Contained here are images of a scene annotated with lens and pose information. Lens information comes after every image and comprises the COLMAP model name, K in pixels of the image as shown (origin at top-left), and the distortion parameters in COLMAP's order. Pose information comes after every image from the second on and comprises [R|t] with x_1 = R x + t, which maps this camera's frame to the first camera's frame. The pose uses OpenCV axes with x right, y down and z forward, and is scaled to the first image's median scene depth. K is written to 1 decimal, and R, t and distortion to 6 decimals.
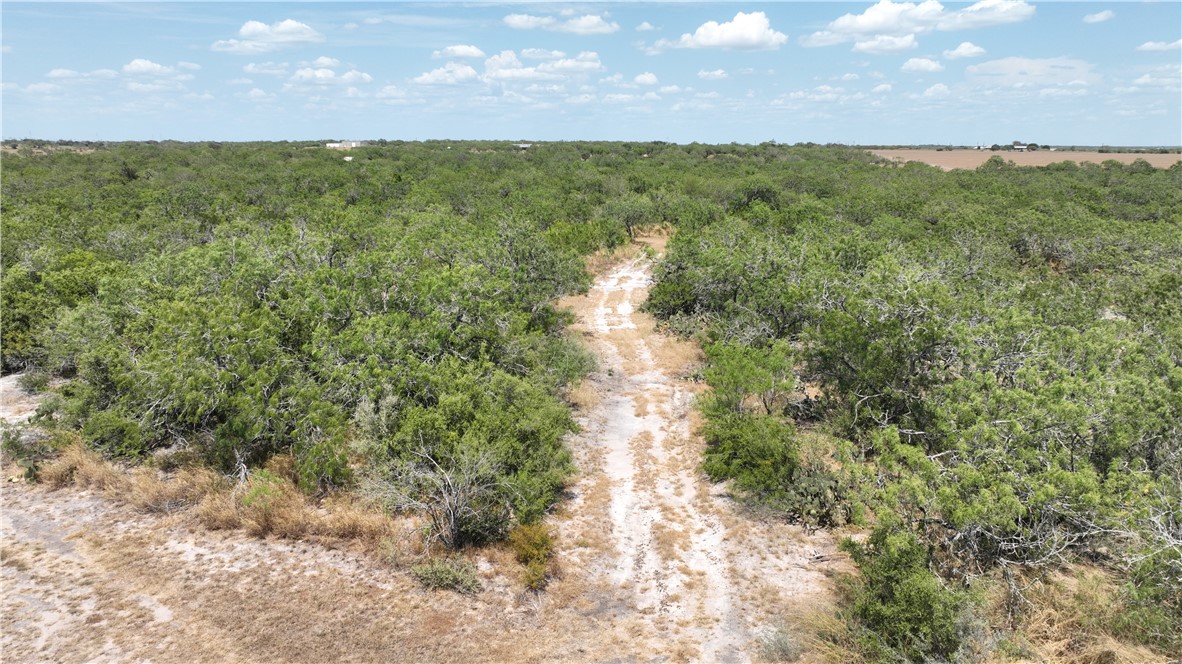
lens RADIAL K [[828.9, 0, 591.0], [0, 828.9, 332.0], [0, 0, 1]] dist [0.009971, 0.005668]
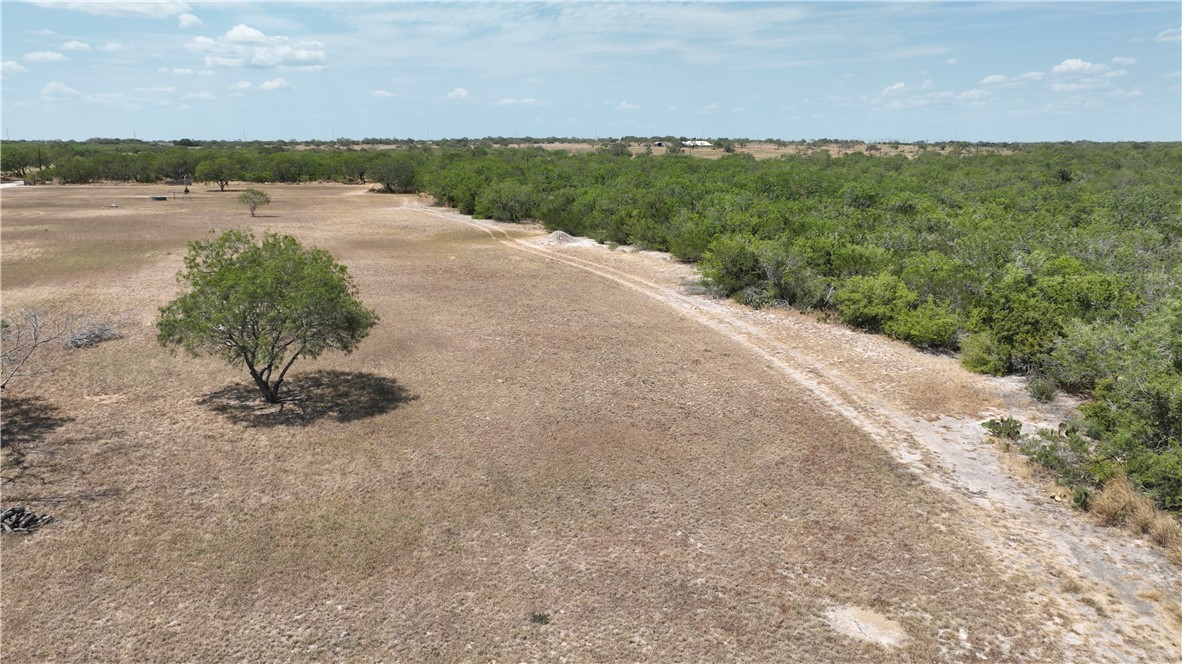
lens RADIAL K [[828.9, 0, 591.0], [0, 828.9, 332.0], [0, 0, 1]] dist [0.009971, 0.005668]
pose [[0.554833, 0.181989, -0.811813, -0.165571], [-0.182818, 0.978601, 0.094431, -0.002218], [0.811626, 0.096020, 0.576232, -0.007887]]
